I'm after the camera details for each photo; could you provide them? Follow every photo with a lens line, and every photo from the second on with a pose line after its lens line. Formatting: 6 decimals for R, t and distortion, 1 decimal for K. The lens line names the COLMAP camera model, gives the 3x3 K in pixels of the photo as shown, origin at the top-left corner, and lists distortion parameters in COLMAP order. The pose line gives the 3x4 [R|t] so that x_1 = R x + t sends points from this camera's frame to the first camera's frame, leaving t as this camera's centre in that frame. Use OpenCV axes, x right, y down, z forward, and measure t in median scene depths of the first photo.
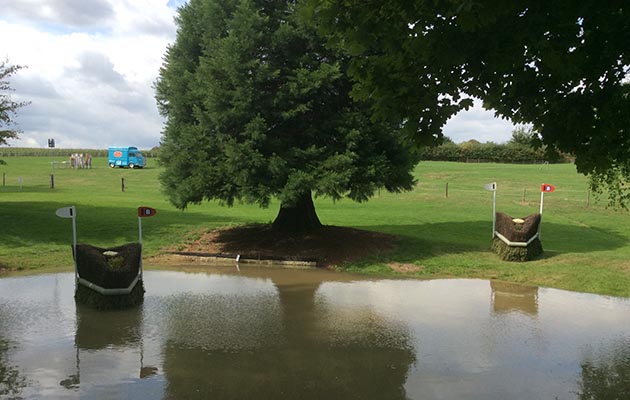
lens RADIAL K [[561.1, 0, 315.0], [0, 561.1, 200.0], [0, 0, 1]] dist [-0.014264, -0.013051]
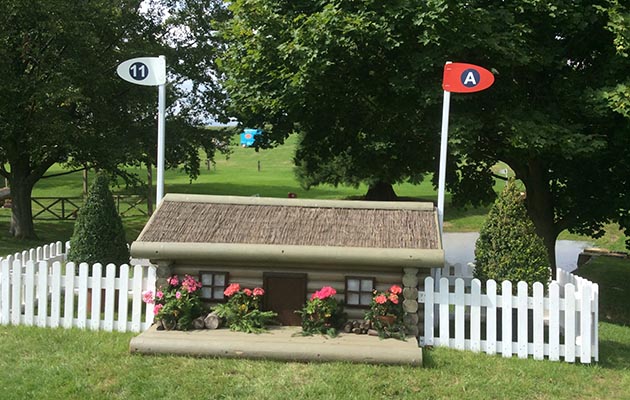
lens RADIAL K [[561.1, 0, 315.0], [0, 561.1, 200.0], [0, 0, 1]] dist [-0.014264, -0.013051]
pose [[0.980572, -0.005917, -0.196072, 0.112339], [0.018458, 0.997893, 0.062197, -0.058477], [0.195291, -0.064608, 0.978615, -0.633615]]
